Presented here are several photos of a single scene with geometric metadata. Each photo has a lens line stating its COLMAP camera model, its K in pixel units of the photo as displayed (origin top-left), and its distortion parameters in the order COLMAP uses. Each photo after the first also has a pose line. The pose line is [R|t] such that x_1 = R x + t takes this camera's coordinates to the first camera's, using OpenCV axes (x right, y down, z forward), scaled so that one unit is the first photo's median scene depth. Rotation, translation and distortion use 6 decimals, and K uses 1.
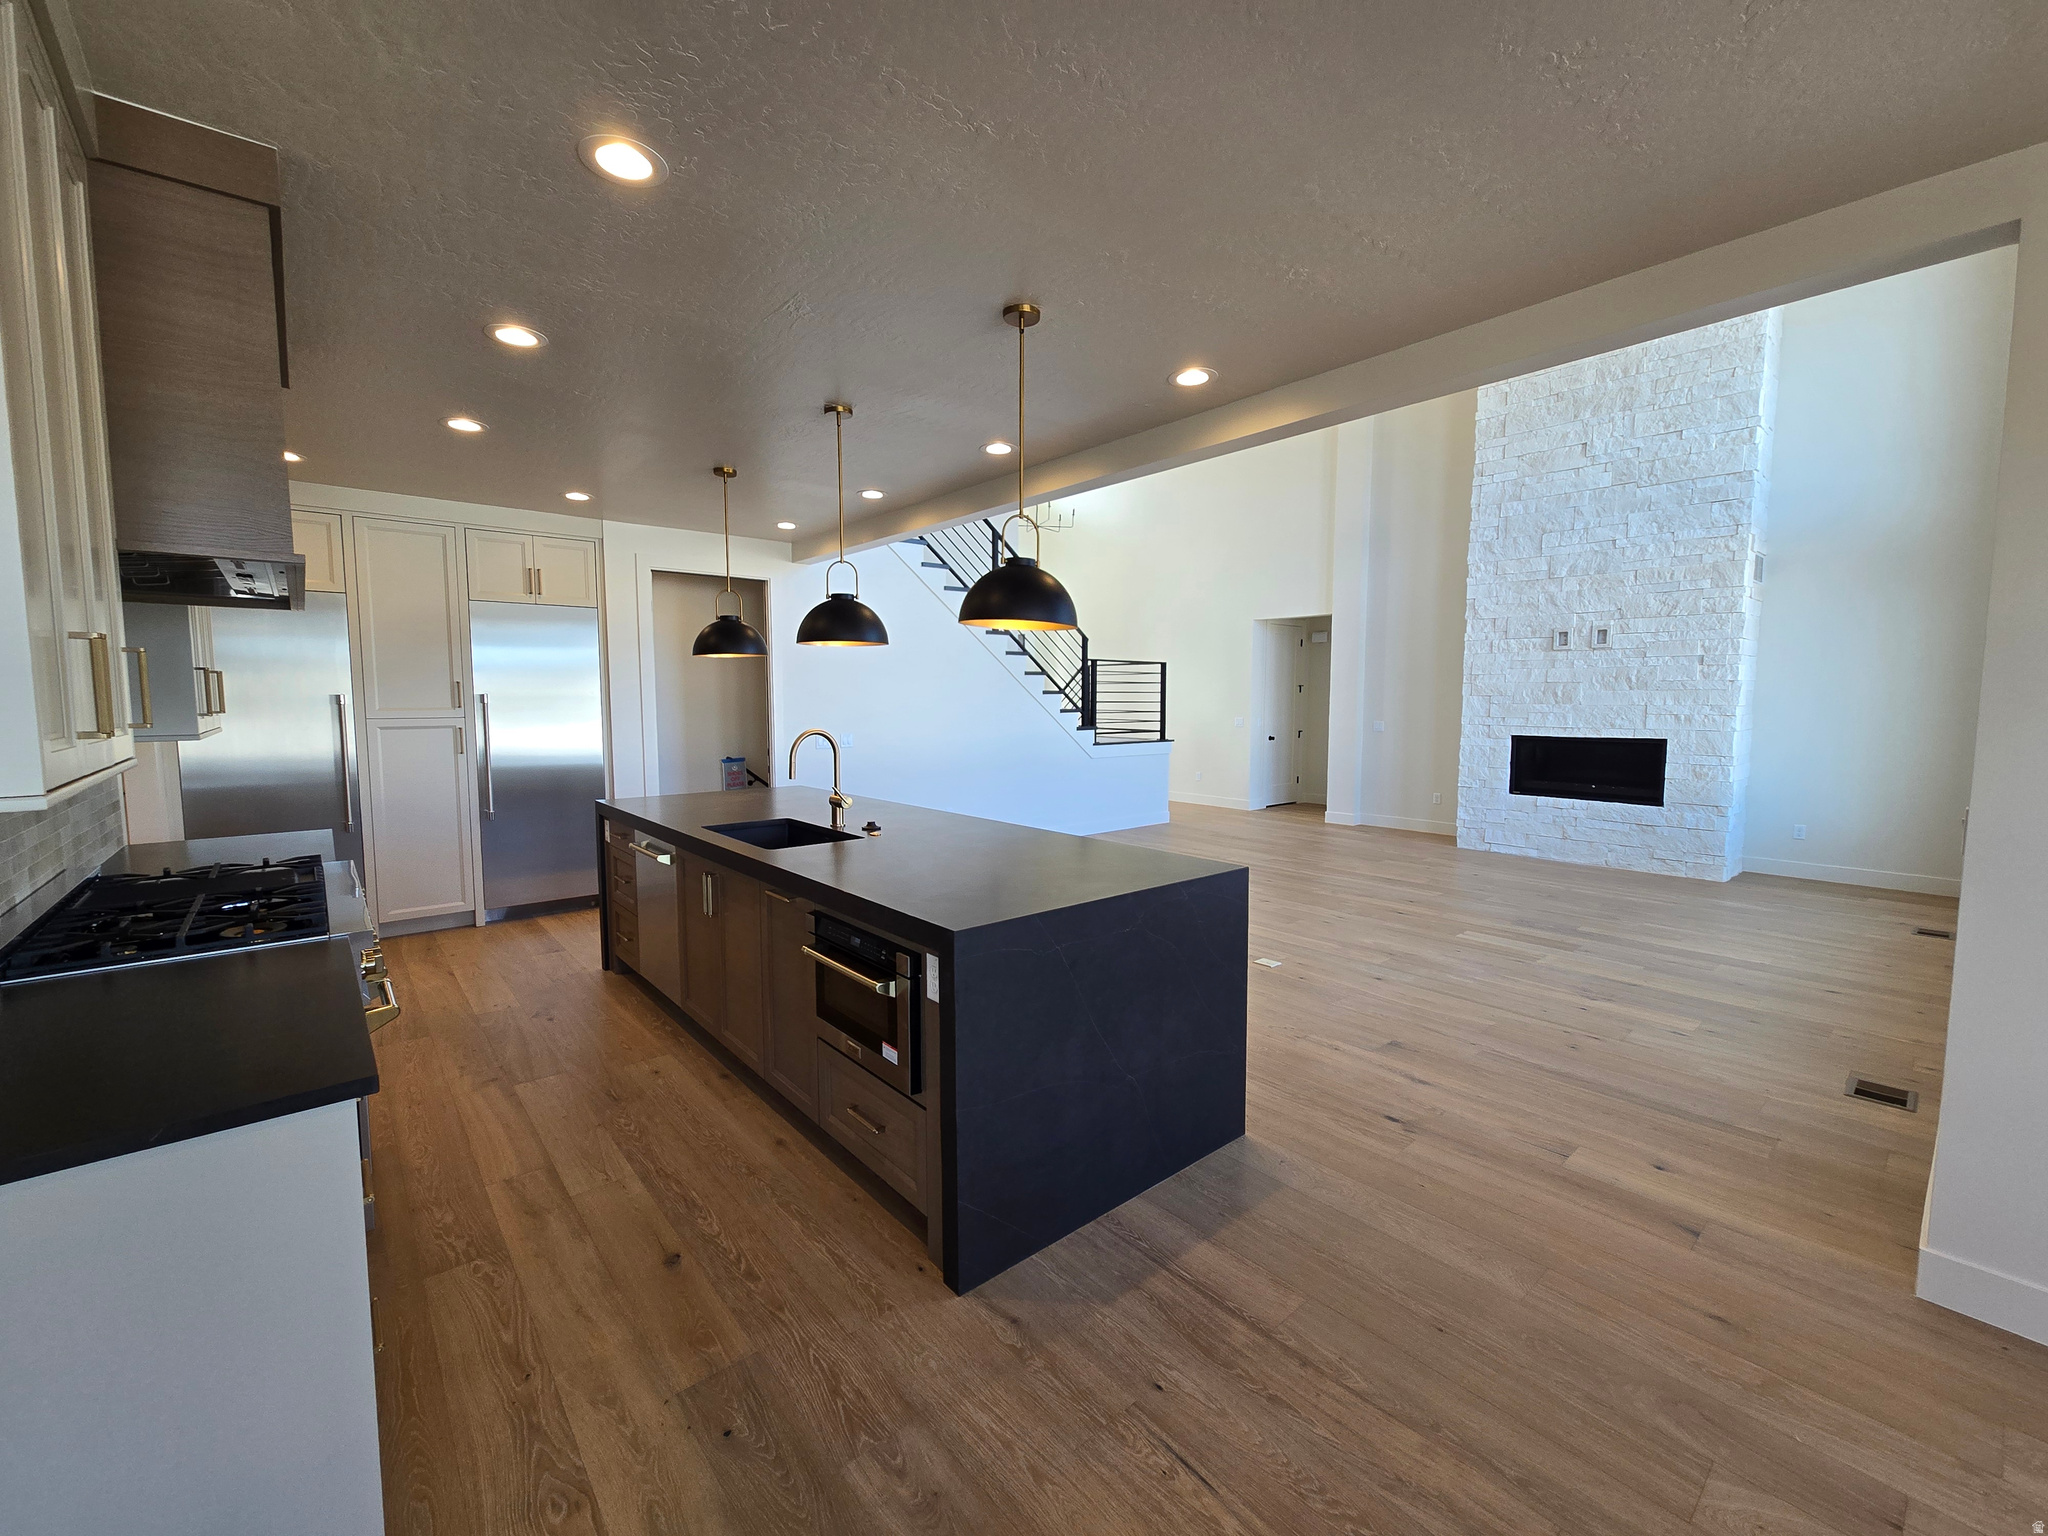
lens RADIAL K [[833.5, 0, 1026.9], [0, 833.5, 764.9], [0, 0, 1]] dist [-0.002290, 0.000631]
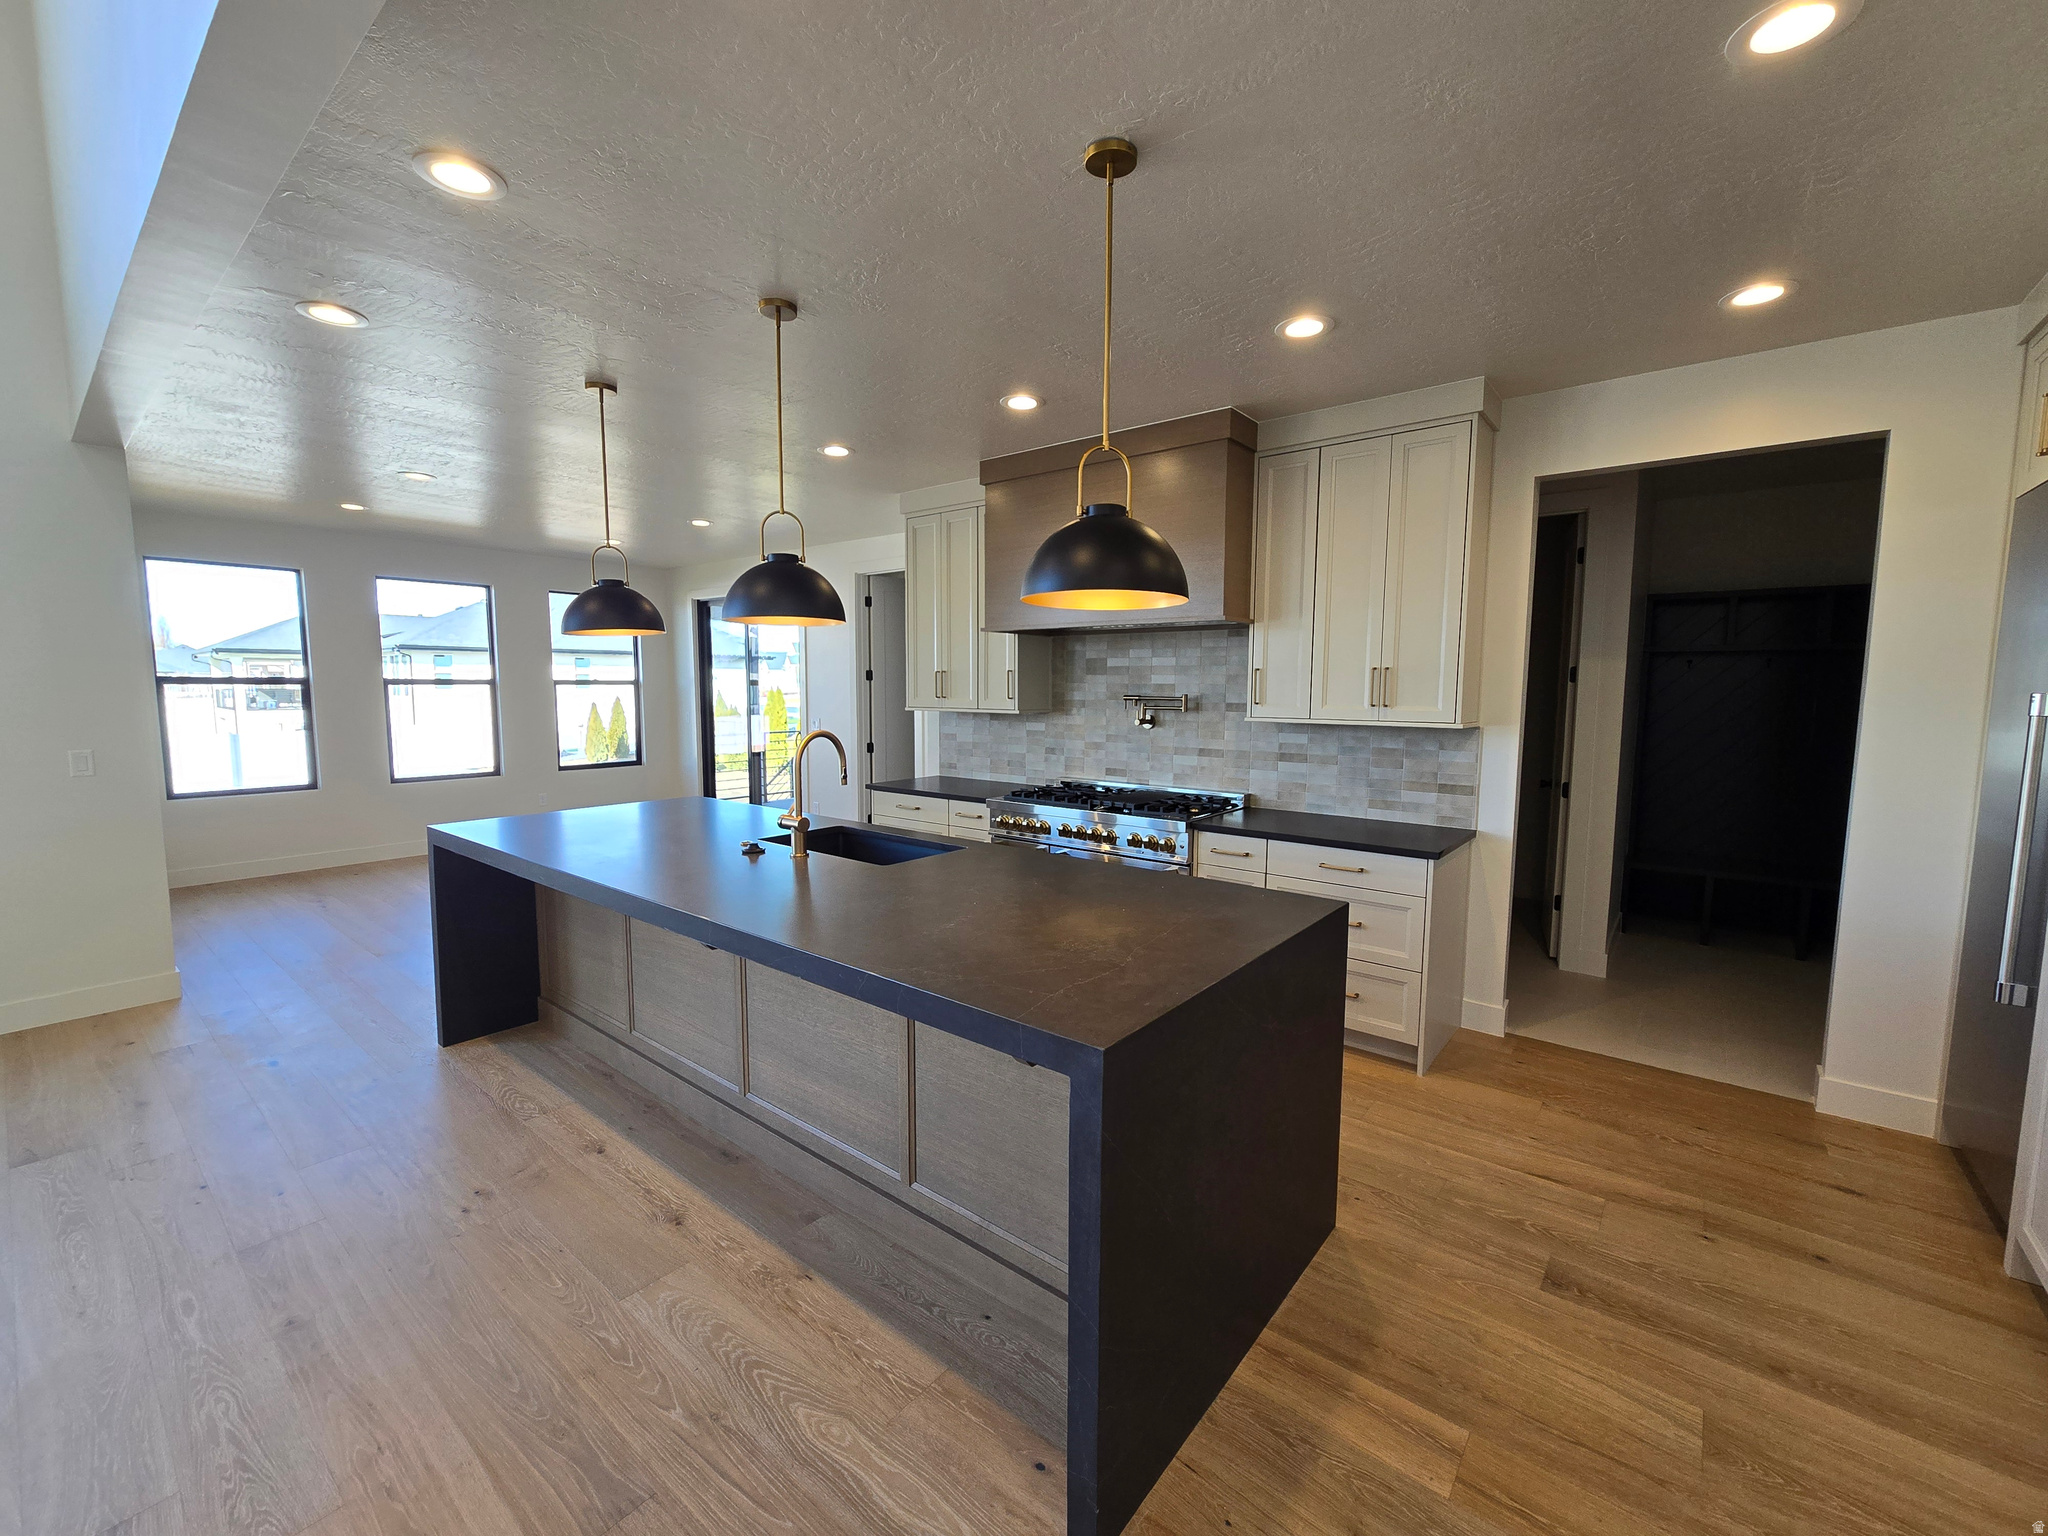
lens RADIAL K [[833.5, 0, 1023.5], [0, 833.5, 767.5], [0, 0, 1]] dist [-0.002290, 0.000631]
pose [[-0.984267, 0.011398, -0.176322, -0.204422], [-0.020691, 0.983616, 0.179085, -0.103999], [0.175474, 0.179916, -0.967904, 1.226343]]
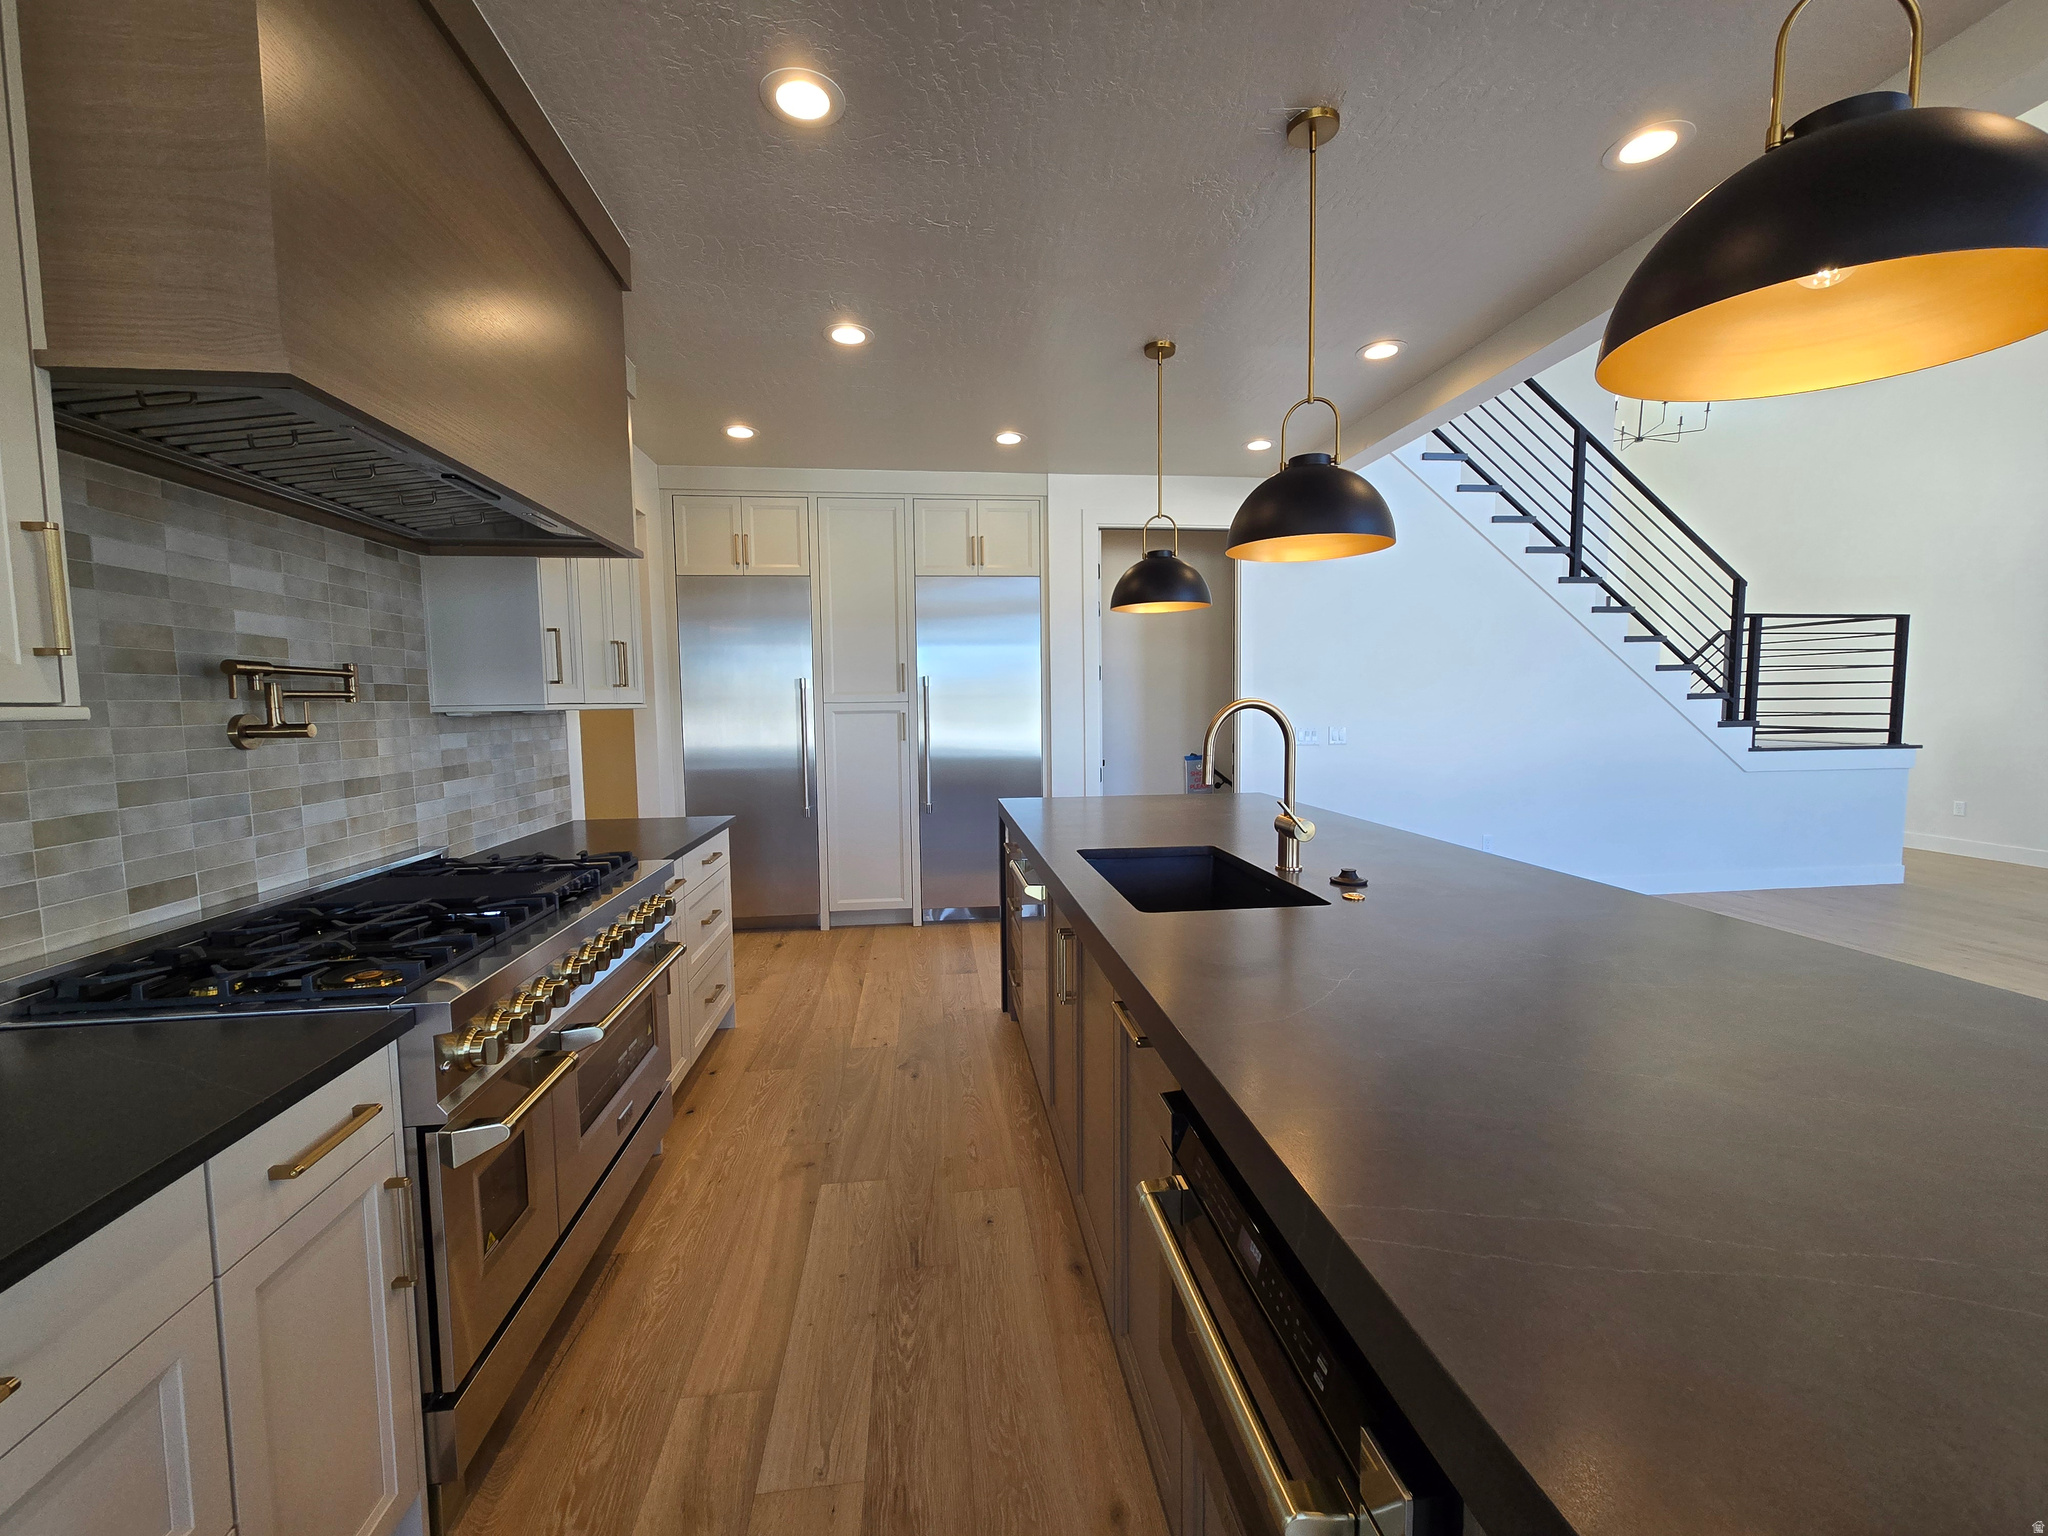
lens RADIAL K [[833.5, 0, 1025.8], [0, 833.5, 765.4], [0, 0, 1]] dist [-0.002290, 0.000631]
pose [[0.831833, 0.032441, -0.554078, -0.043339], [-0.034115, 0.999391, 0.007297, 0.002636], [0.553977, 0.012832, 0.832433, 0.293391]]
